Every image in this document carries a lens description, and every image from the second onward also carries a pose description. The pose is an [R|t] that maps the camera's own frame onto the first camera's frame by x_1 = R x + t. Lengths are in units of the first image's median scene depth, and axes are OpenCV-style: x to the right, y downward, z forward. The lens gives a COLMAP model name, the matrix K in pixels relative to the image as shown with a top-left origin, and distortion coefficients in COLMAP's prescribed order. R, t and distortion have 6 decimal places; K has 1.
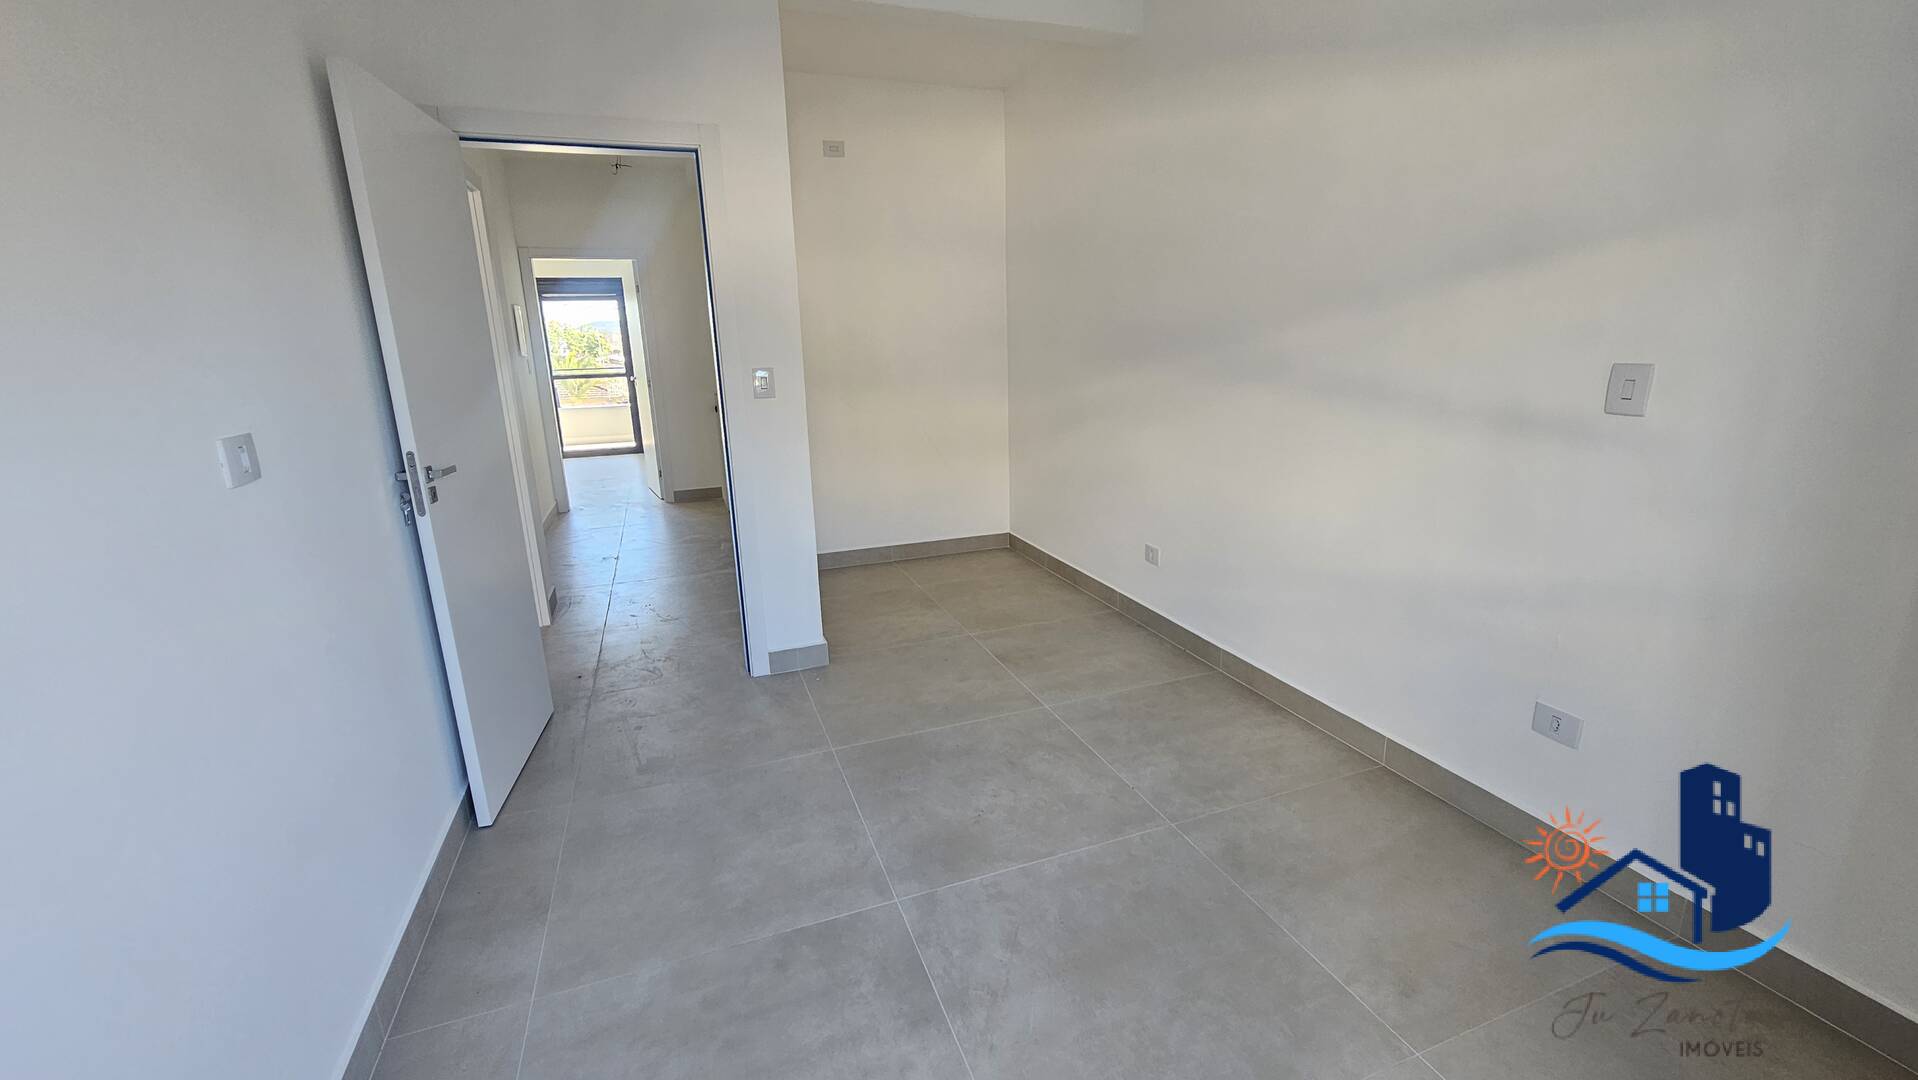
lens RADIAL K [[786.4, 0, 965.5], [0, 786.4, 539.0], [0, 0, 1]] dist [-0.005545, 0.000552]
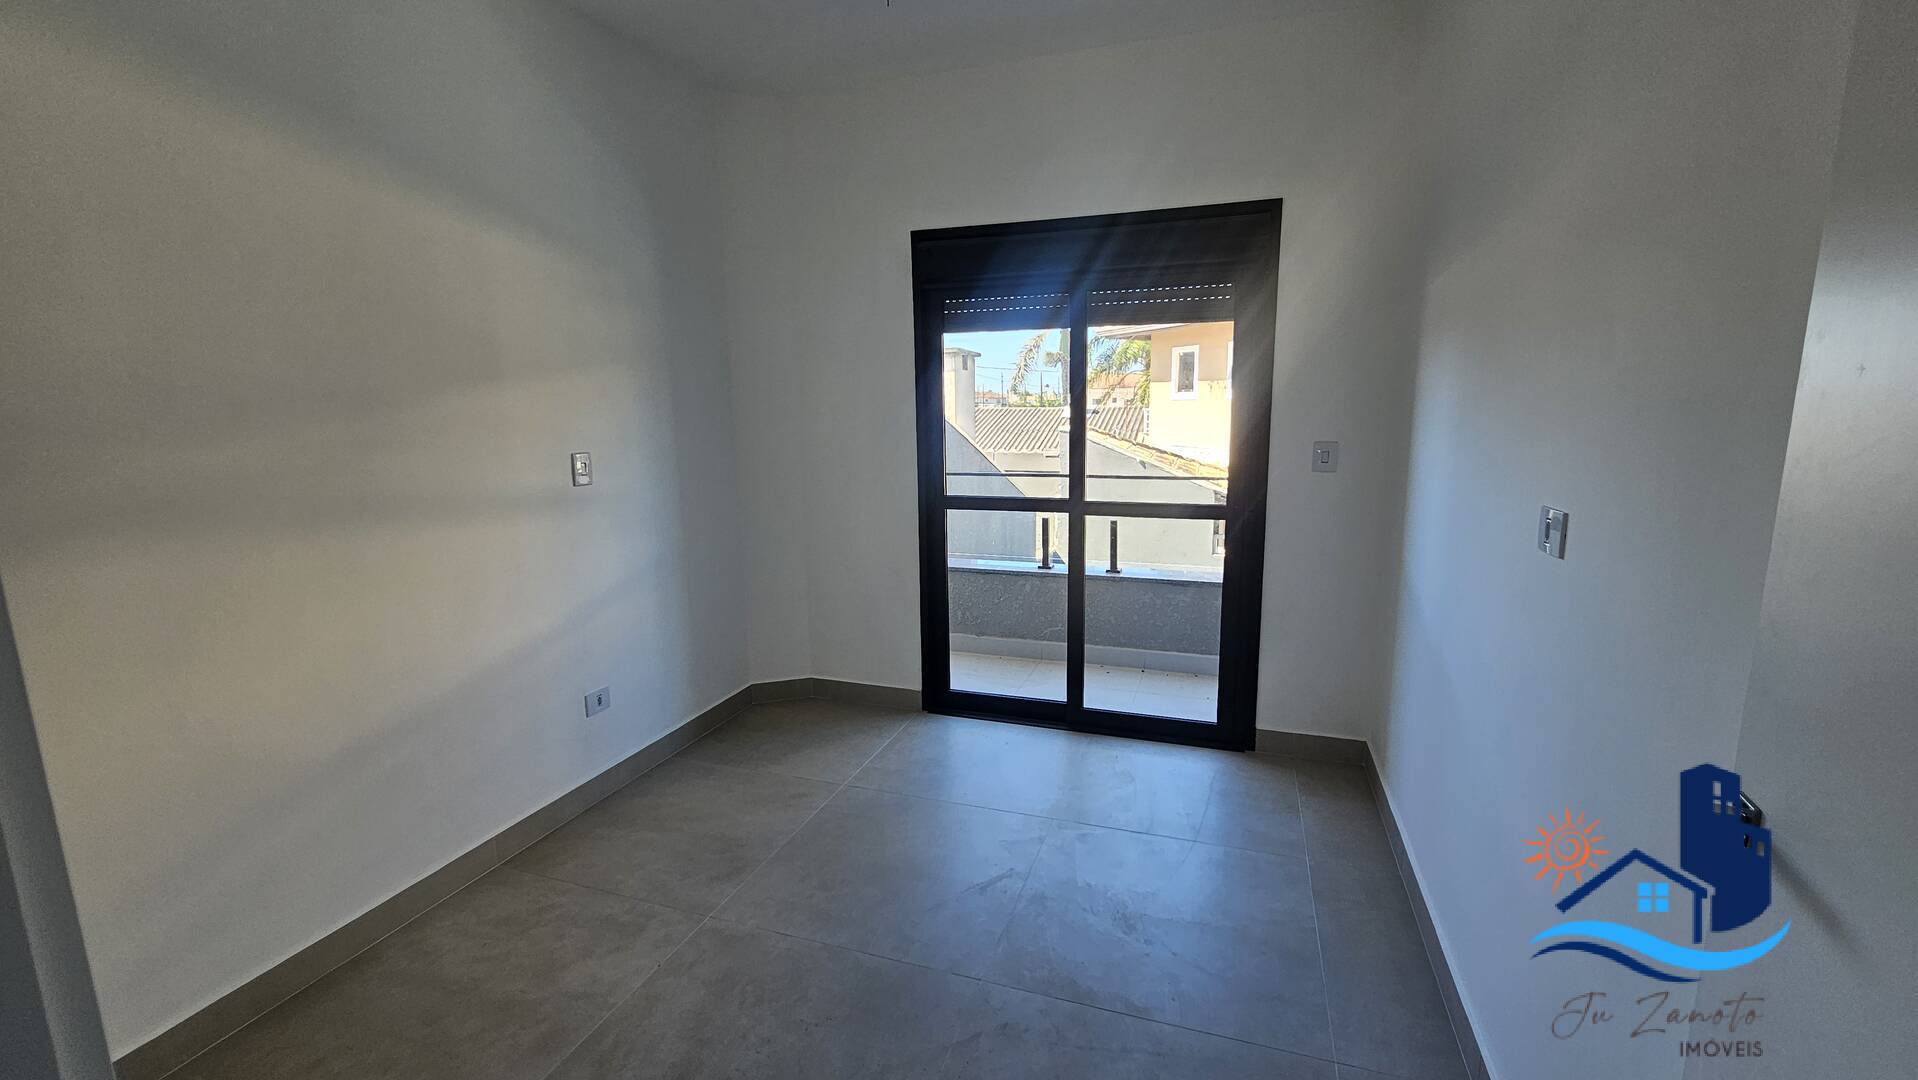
lens RADIAL K [[825.5, 0, 959.0], [0, 825.5, 540.0], [0, 0, 1]] dist [0.055757, 0.000138]
pose [[-0.771691, -0.071252, 0.631994, -0.539596], [0.188739, 0.923284, 0.334551, -0.323994], [-0.607348, 0.377451, -0.699042, 1.196966]]
